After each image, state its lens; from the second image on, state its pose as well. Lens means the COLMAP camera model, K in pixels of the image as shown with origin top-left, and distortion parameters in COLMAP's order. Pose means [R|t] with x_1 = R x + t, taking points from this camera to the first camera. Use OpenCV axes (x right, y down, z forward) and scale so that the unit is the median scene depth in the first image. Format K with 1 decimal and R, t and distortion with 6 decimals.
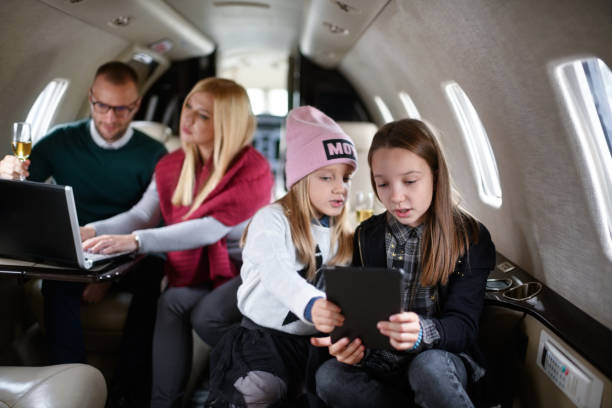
lens RADIAL K [[644.9, 0, 306.0], [0, 644.9, 204.0], [0, 0, 1]] dist [-0.024718, -0.005817]
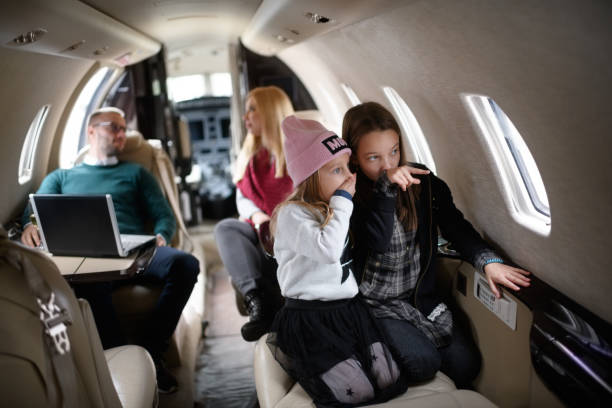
lens RADIAL K [[657.9, 0, 306.0], [0, 657.9, 204.0], [0, 0, 1]] dist [-0.029191, 0.000582]
pose [[0.987092, -0.125463, 0.099542, -0.088224], [0.117892, 0.989909, 0.078625, -0.077216], [-0.108402, -0.065875, 0.991922, -0.270976]]
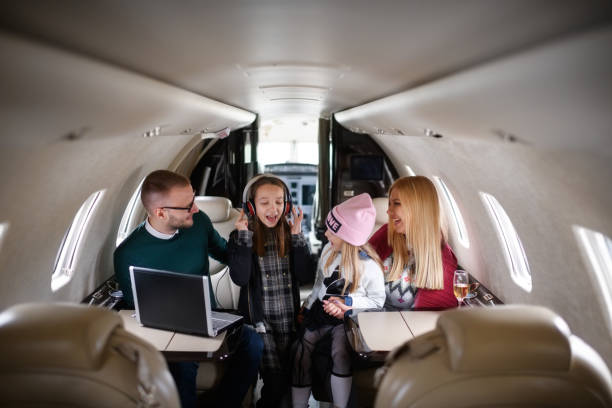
lens RADIAL K [[657.9, 0, 306.0], [0, 657.9, 204.0], [0, 0, 1]] dist [-0.029191, 0.000582]
pose [[0.999501, -0.029884, 0.010197, -0.142199], [0.029933, 0.999541, -0.004703, -0.165745], [-0.010052, 0.005006, 0.999937, -0.279310]]
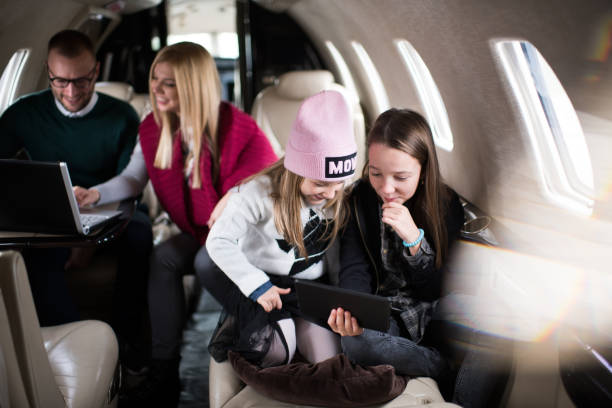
lens RADIAL K [[651.3, 0, 306.0], [0, 651.3, 204.0], [0, 0, 1]] dist [-0.041523, 0.030197]
pose [[0.993999, -0.078654, 0.076024, -0.043668], [0.069672, 0.990995, 0.114341, -0.047408], [-0.084333, -0.108359, 0.990528, -0.110625]]
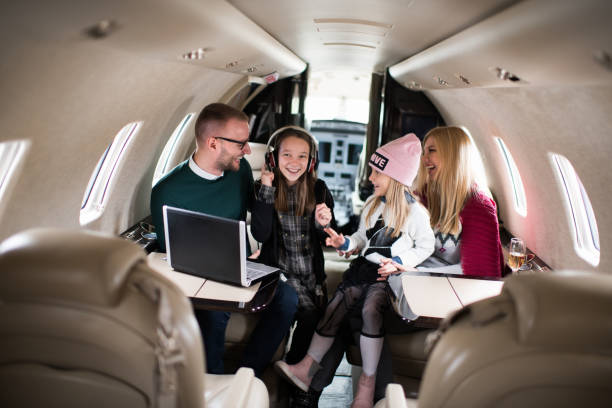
lens RADIAL K [[651.3, 0, 306.0], [0, 651.3, 204.0], [0, 0, 1]] dist [-0.041523, 0.030197]
pose [[0.997743, 0.043828, -0.050879, -0.155195], [-0.041433, 0.998025, 0.047215, -0.130587], [0.052848, -0.045000, 0.997588, -0.169834]]
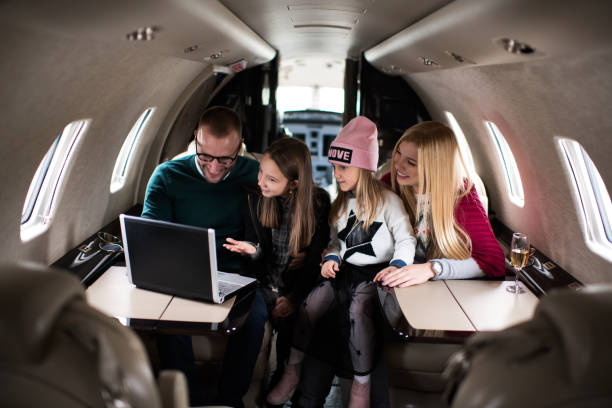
lens RADIAL K [[644.9, 0, 306.0], [0, 644.9, 204.0], [0, 0, 1]] dist [-0.024718, -0.005817]
pose [[0.999935, 0.001682, -0.011270, -0.167244], [-0.001004, 0.998205, 0.059888, -0.139231], [0.011350, -0.059873, 0.998141, -0.015453]]
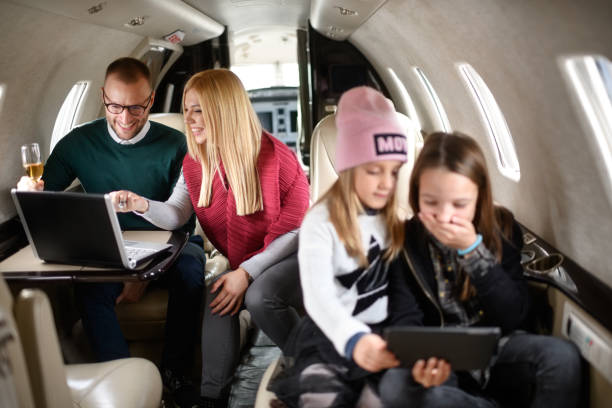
lens RADIAL K [[644.9, 0, 306.0], [0, 644.9, 204.0], [0, 0, 1]] dist [-0.024718, -0.005817]
pose [[0.996739, -0.075427, -0.028674, -0.013526], [0.077133, 0.994968, 0.063951, -0.047939], [0.023706, -0.065954, 0.997541, -0.043988]]
